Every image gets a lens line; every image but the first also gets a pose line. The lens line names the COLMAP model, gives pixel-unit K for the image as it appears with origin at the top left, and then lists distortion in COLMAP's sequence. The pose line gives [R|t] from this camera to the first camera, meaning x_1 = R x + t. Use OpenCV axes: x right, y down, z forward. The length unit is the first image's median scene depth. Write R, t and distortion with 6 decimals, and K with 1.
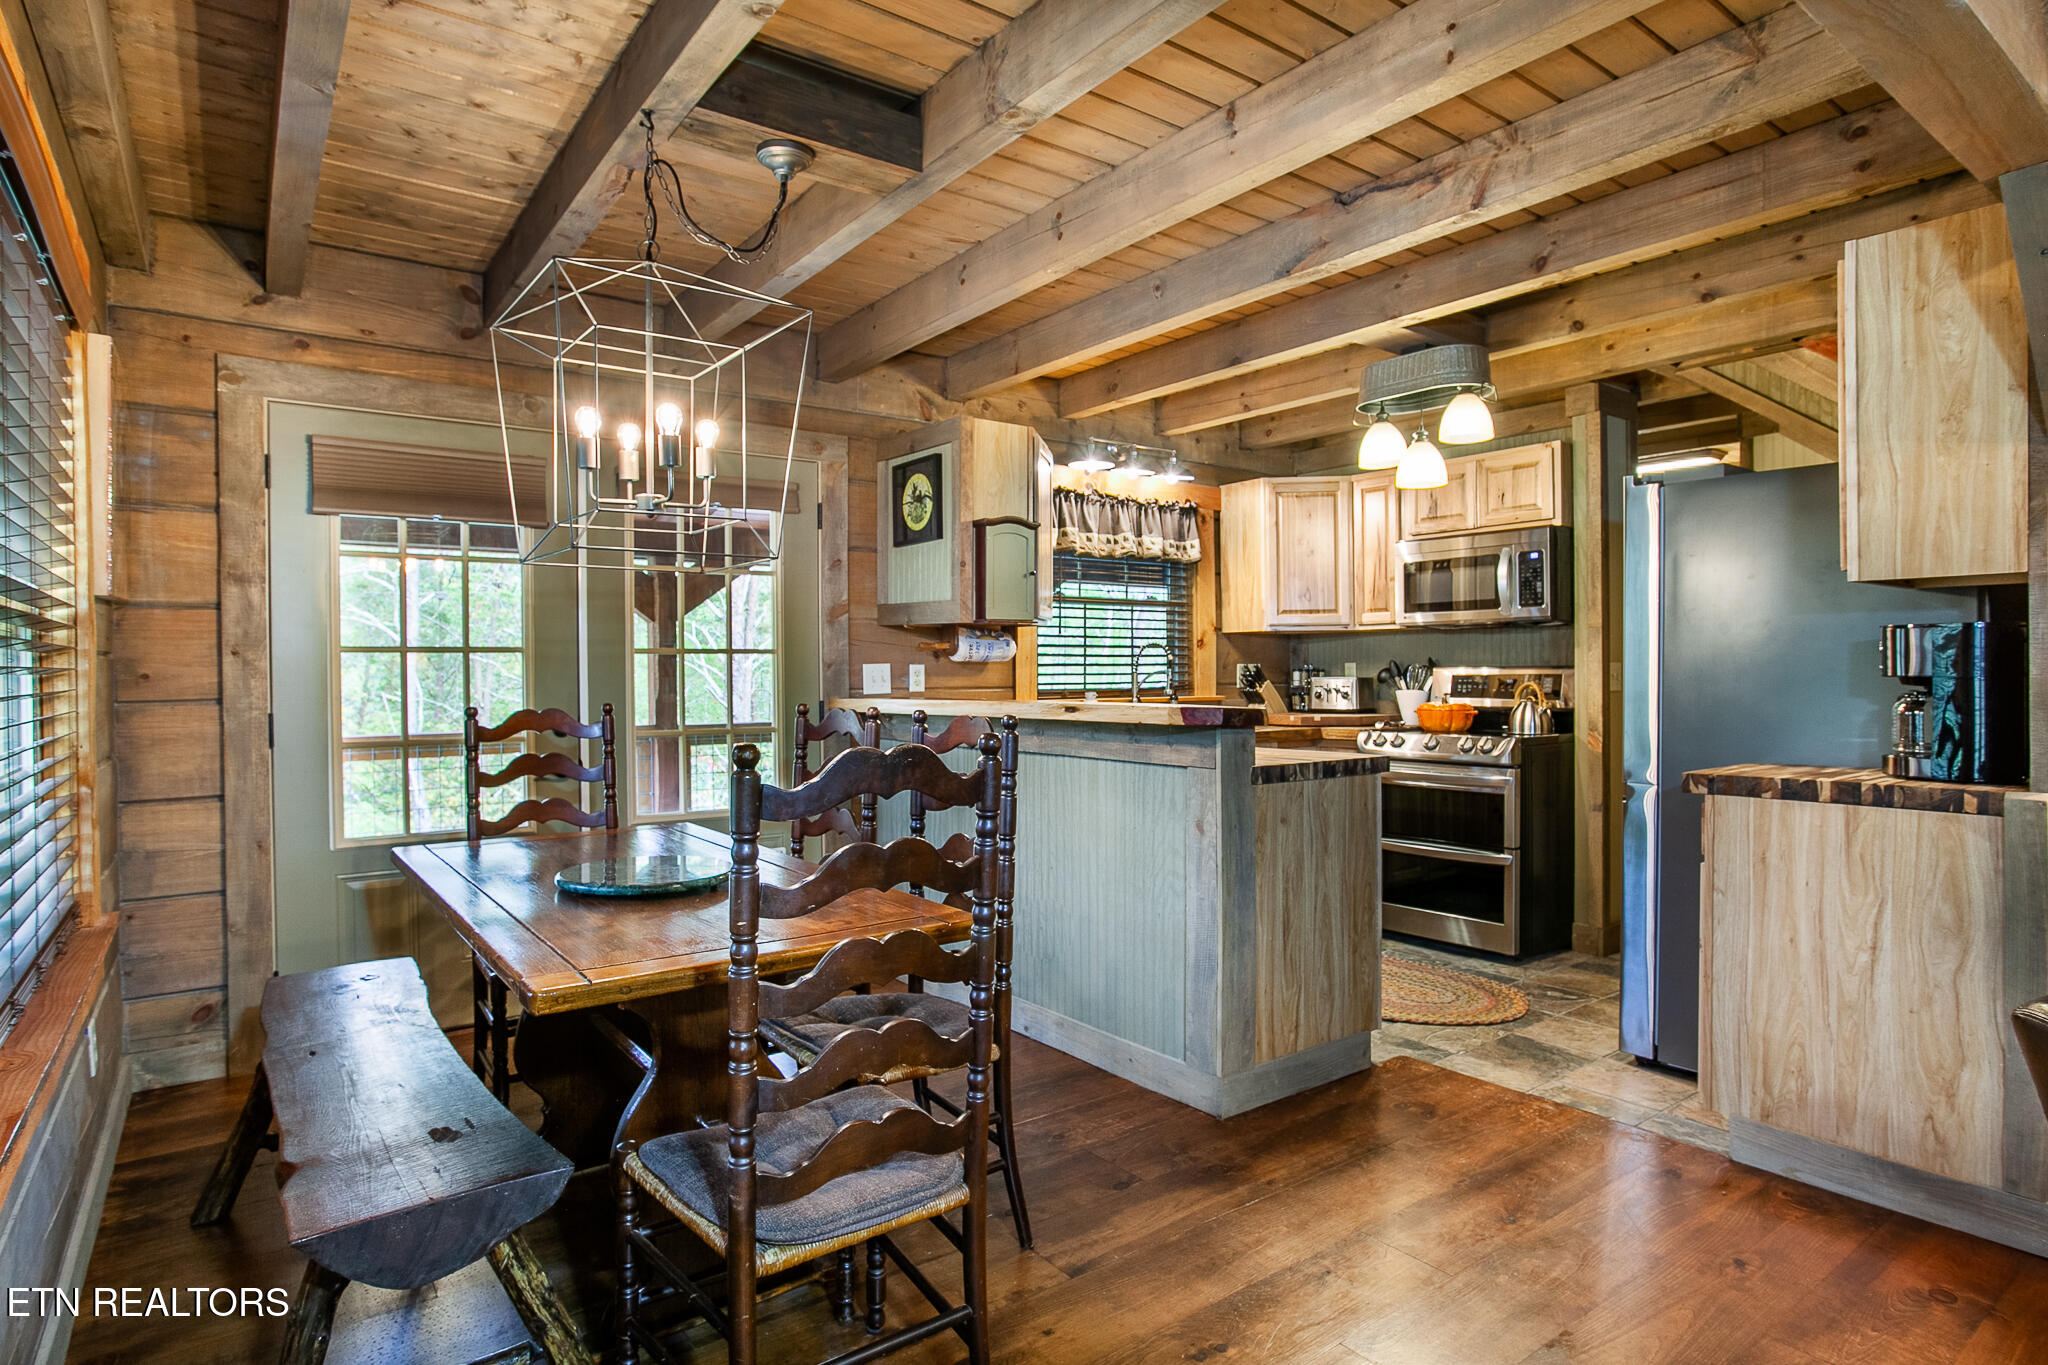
lens RADIAL K [[1112.3, 0, 1093.7], [0, 1112.3, 675.6], [0, 0, 1]] dist [-0.026653, 0.003786]
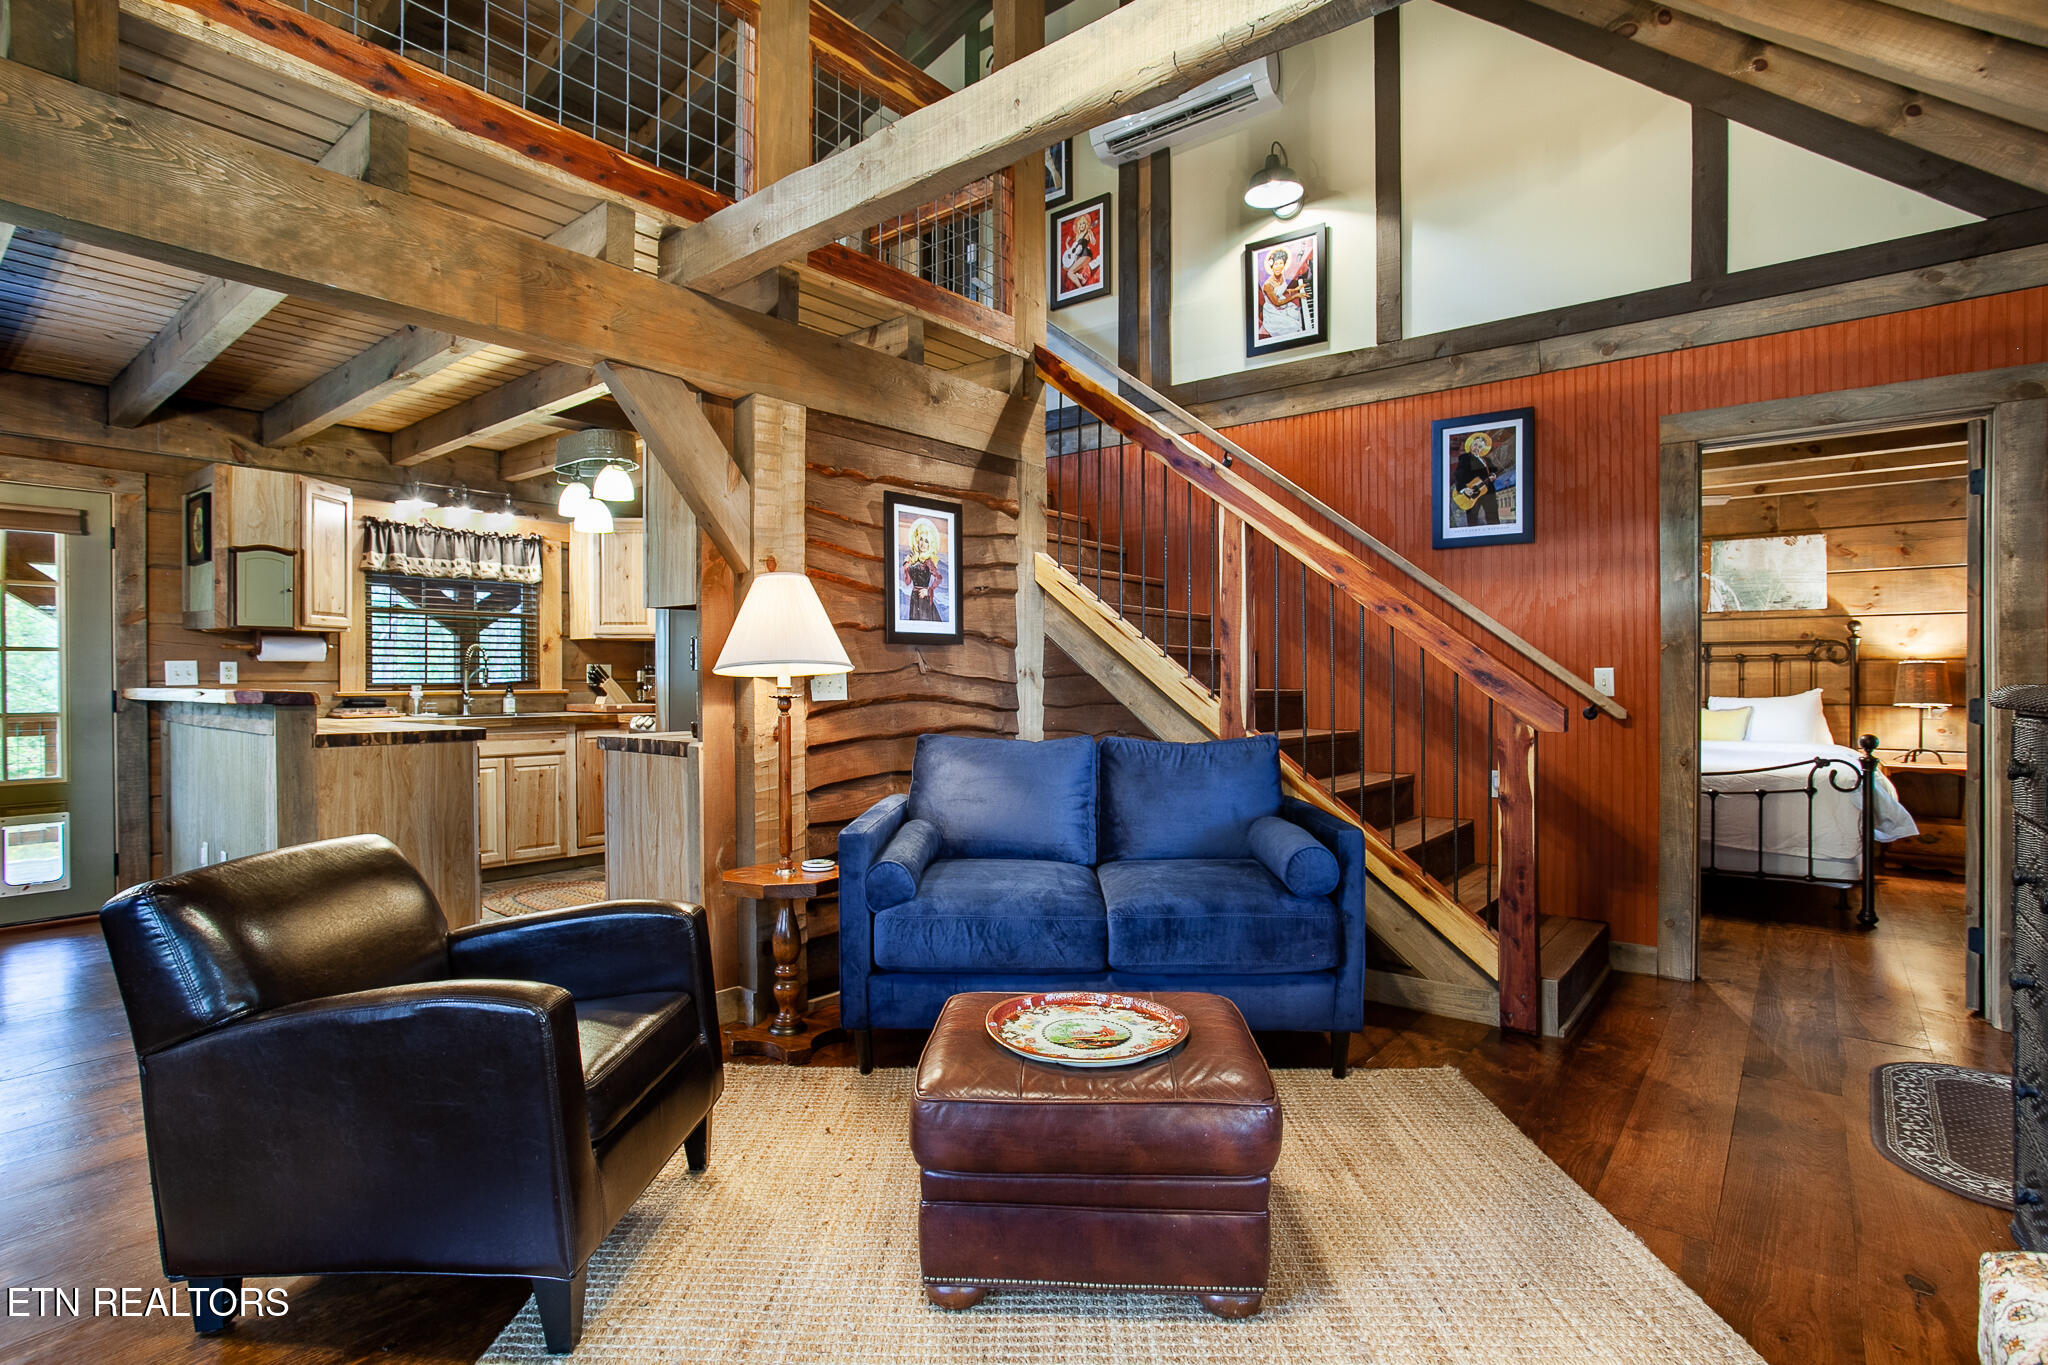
lens RADIAL K [[1003.5, 0, 1045.2], [0, 1003.5, 681.0], [0, 0, 1]] dist [-0.031309, 0.014987]
pose [[0.976722, 0.006696, 0.214407, 0.438058], [-0.006570, 0.999978, -0.001299, 0.006140], [-0.214411, -0.000139, 0.976744, -0.232019]]
